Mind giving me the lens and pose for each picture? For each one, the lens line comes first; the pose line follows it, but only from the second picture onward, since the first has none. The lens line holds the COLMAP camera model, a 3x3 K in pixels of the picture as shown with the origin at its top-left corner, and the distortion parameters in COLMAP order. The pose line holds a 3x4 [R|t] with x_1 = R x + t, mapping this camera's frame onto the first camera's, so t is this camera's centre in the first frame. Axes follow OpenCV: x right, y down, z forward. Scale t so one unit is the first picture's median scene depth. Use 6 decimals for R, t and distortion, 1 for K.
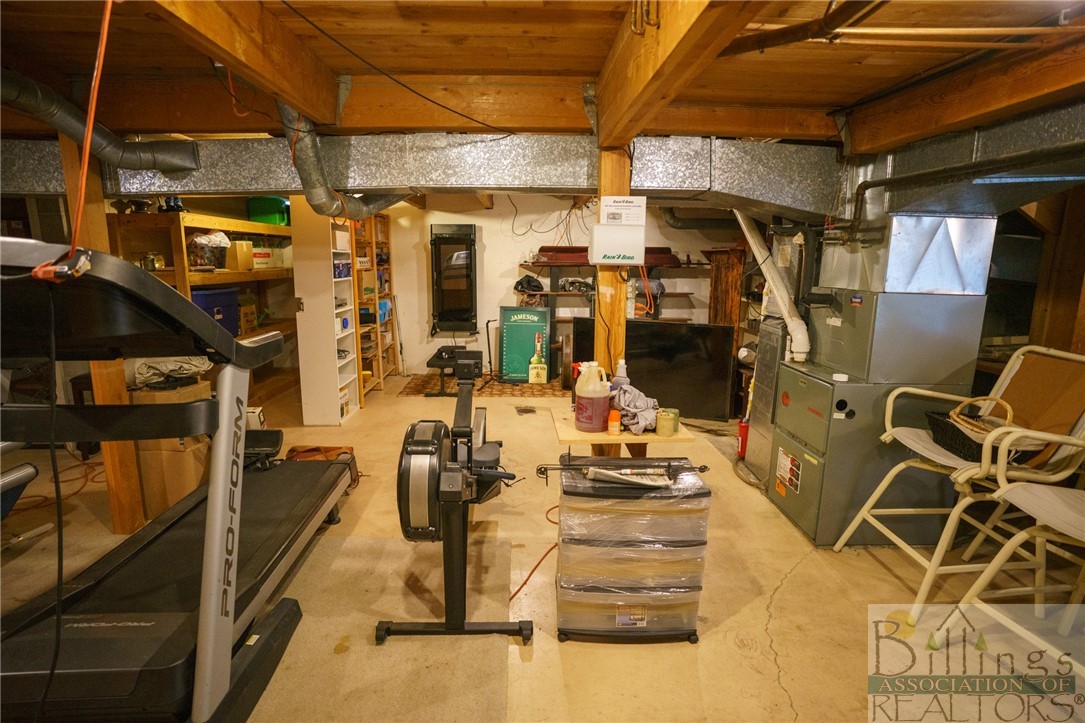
lens RADIAL K [[558.8, 0, 537.9], [0, 558.8, 363.9], [0, 0, 1]] dist [-0.049359, 0.000793]
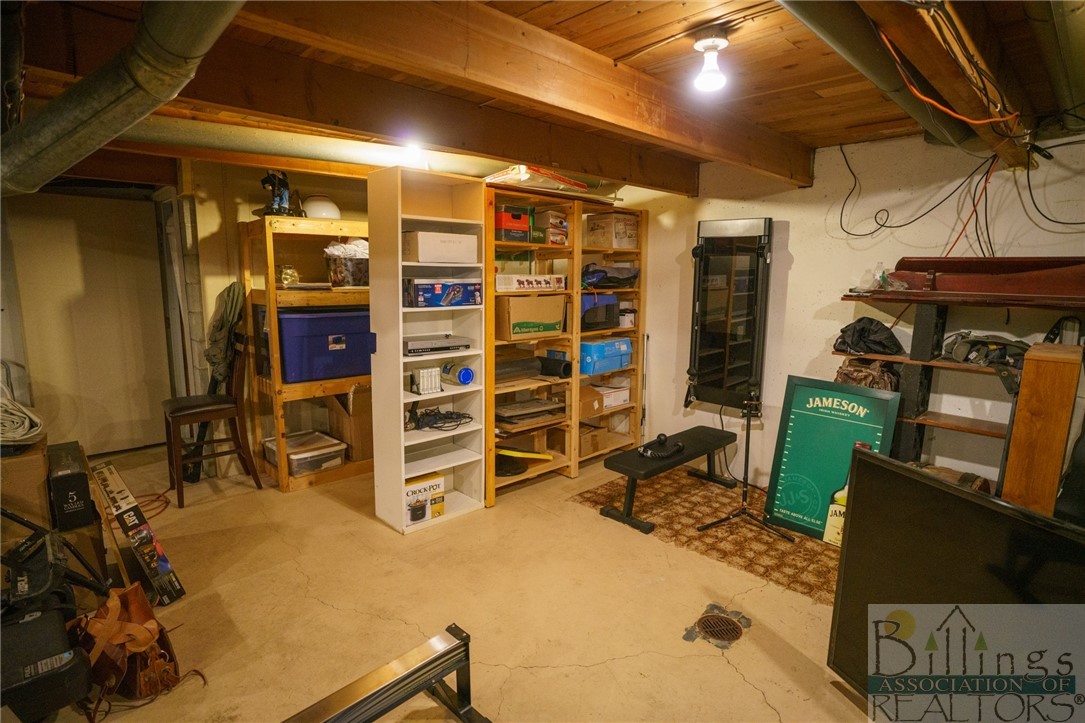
lens RADIAL K [[558.8, 0, 543.9], [0, 558.8, 360.1], [0, 0, 1]] dist [-0.049359, 0.000793]
pose [[0.670778, 0.121680, -0.731608, 0.146816], [-0.148333, 0.988529, 0.028411, -0.096445], [0.726673, 0.089464, 0.681133, 0.485533]]
